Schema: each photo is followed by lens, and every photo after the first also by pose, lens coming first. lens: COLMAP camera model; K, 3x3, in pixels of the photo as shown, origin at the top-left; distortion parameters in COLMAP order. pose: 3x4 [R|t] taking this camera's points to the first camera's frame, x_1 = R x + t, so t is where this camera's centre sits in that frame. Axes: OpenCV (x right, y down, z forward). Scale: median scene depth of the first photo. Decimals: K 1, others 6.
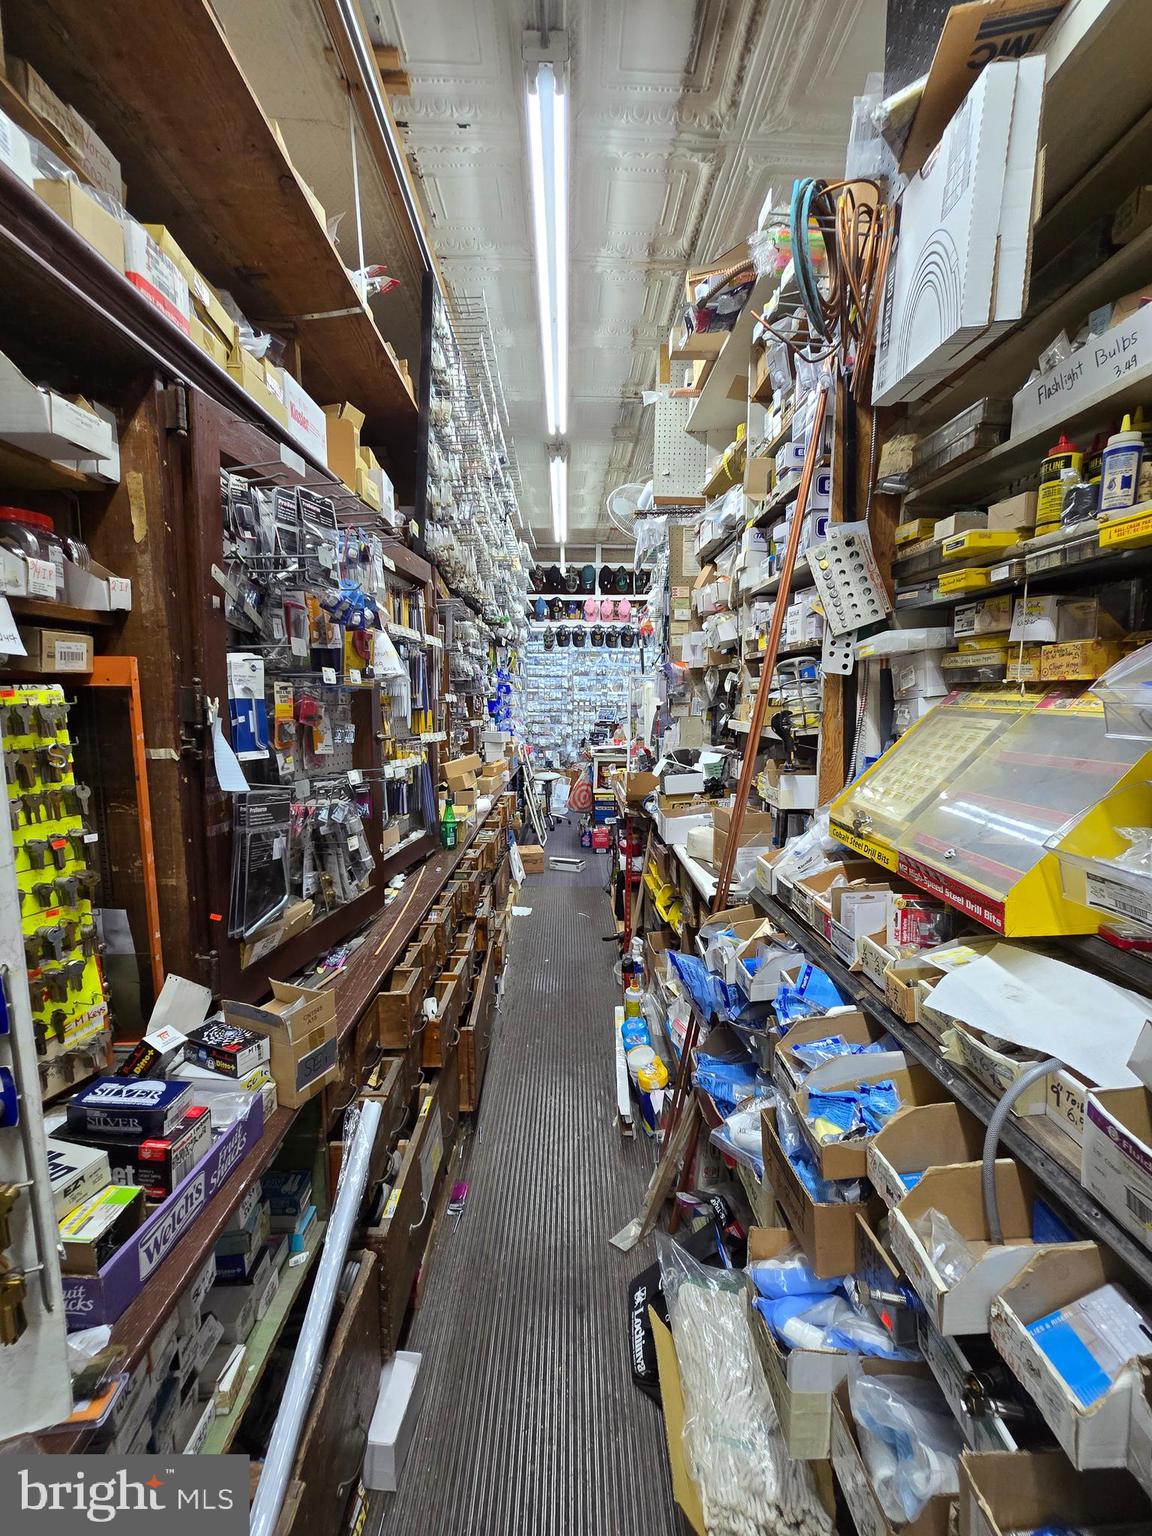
lens RADIAL K [[617.8, 0, 576.7], [0, 617.8, 775.4], [0, 0, 1]] dist [0.000709, 0.000009]
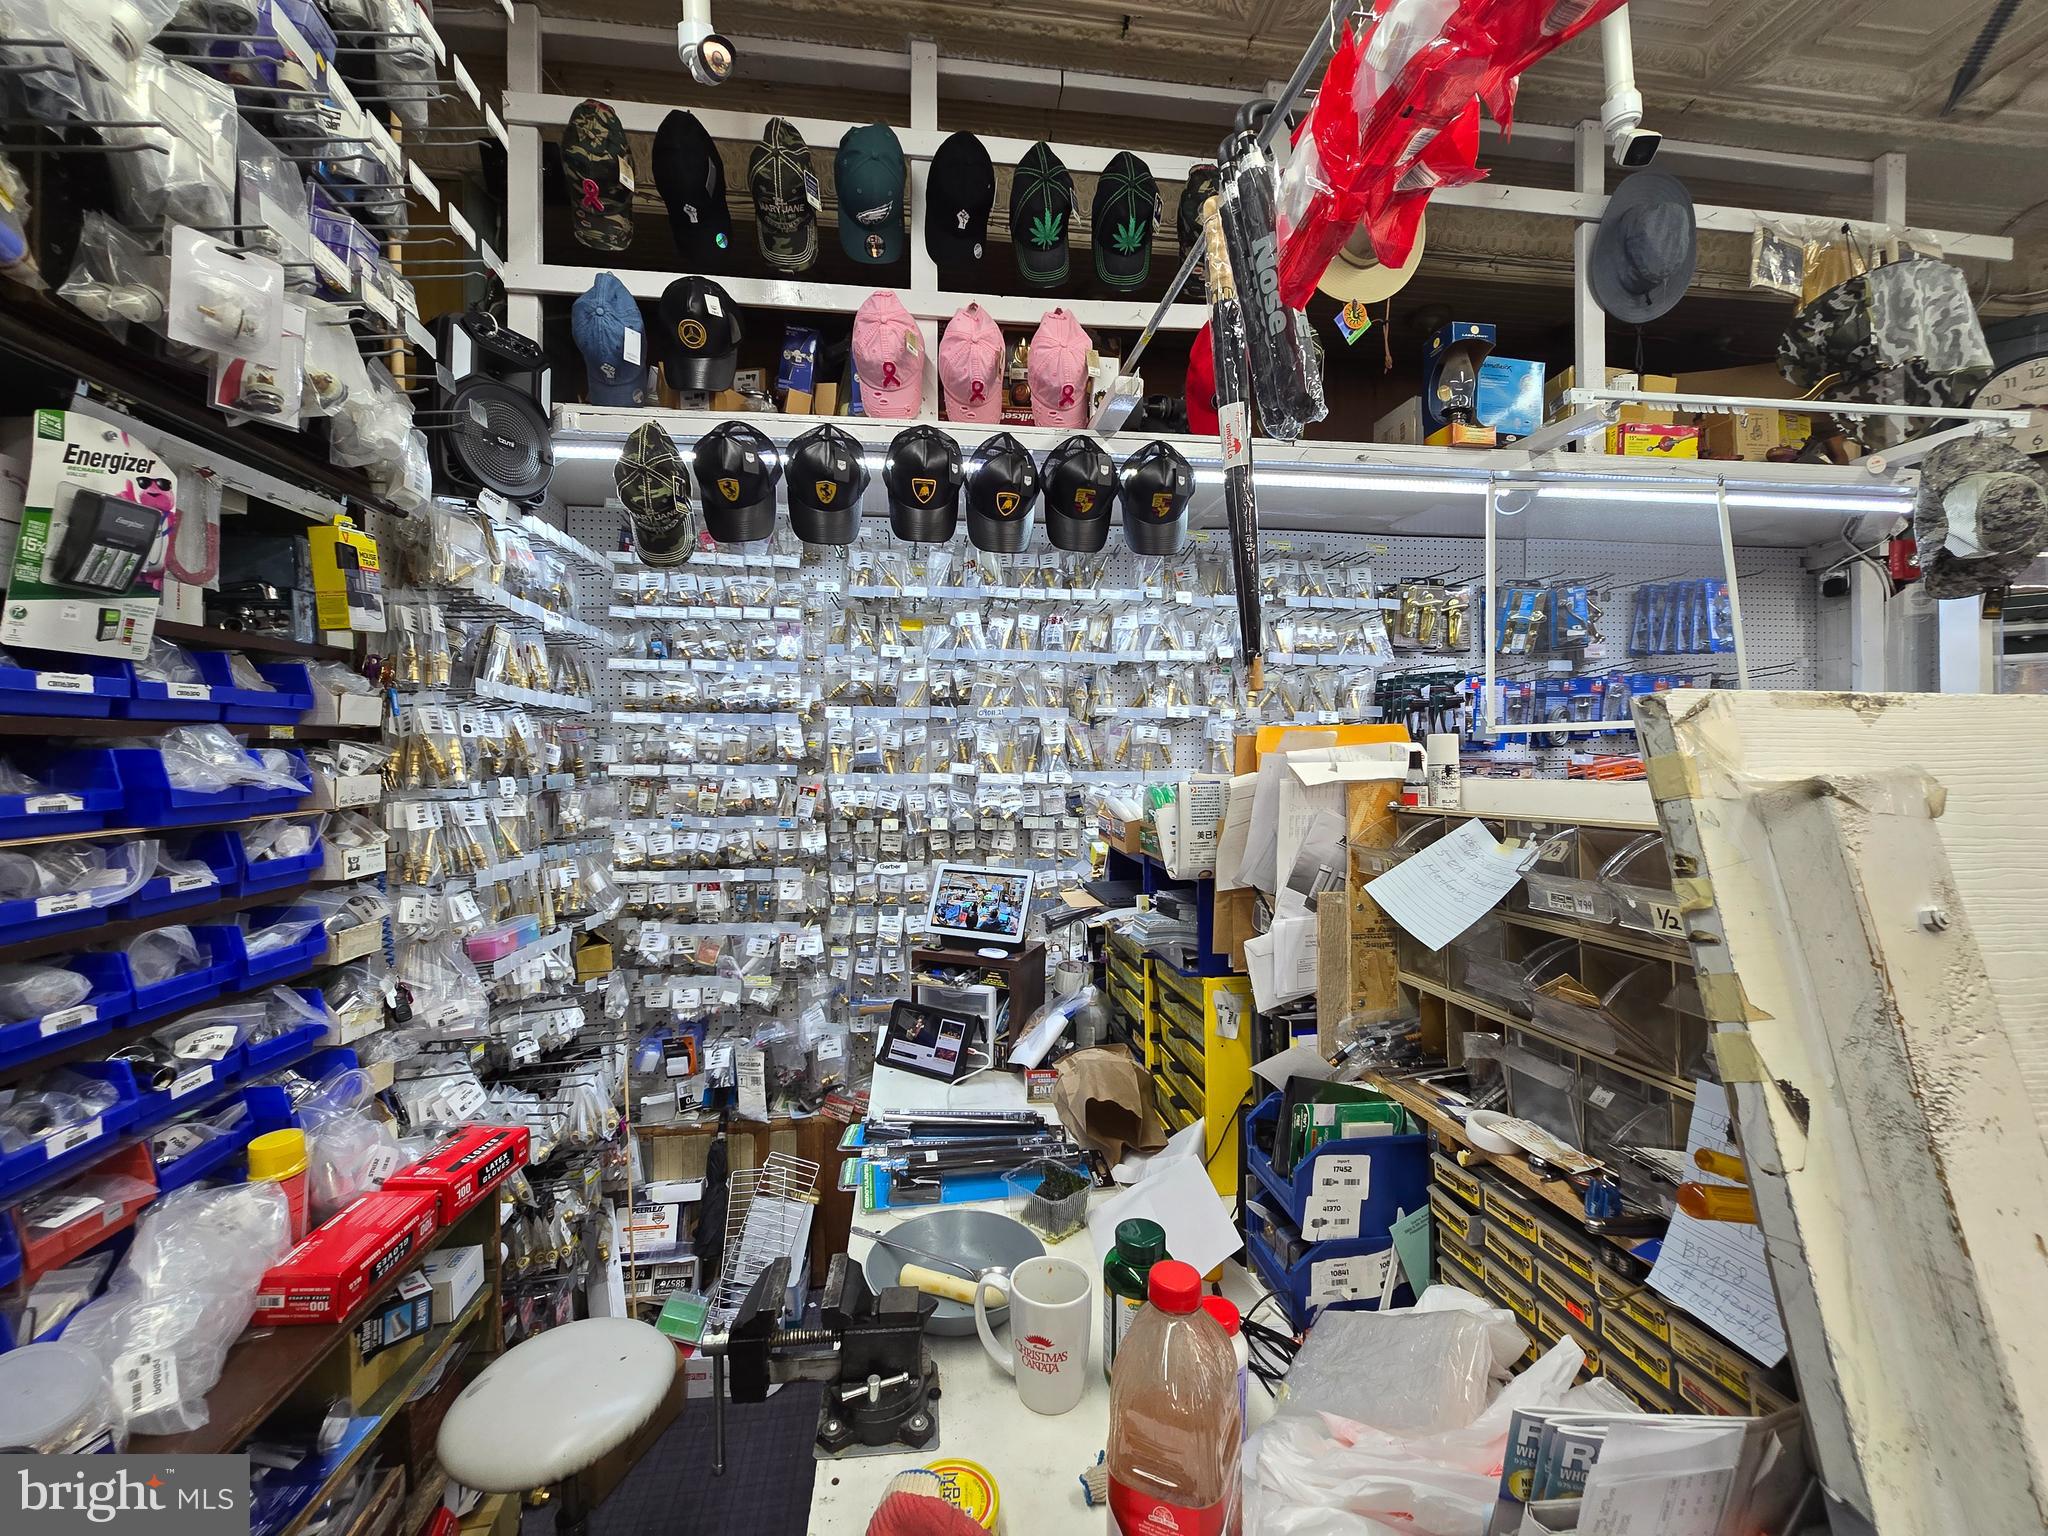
lens RADIAL K [[823.7, 0, 1021.7], [0, 823.7, 756.6], [0, 0, 1]] dist [0.000709, 0.000009]
pose [[0.993424, -0.009517, 0.114095, 0.030941], [0.023757, 0.991984, -0.124110, -0.103035], [-0.111999, 0.126005, 0.985687, 0.694099]]
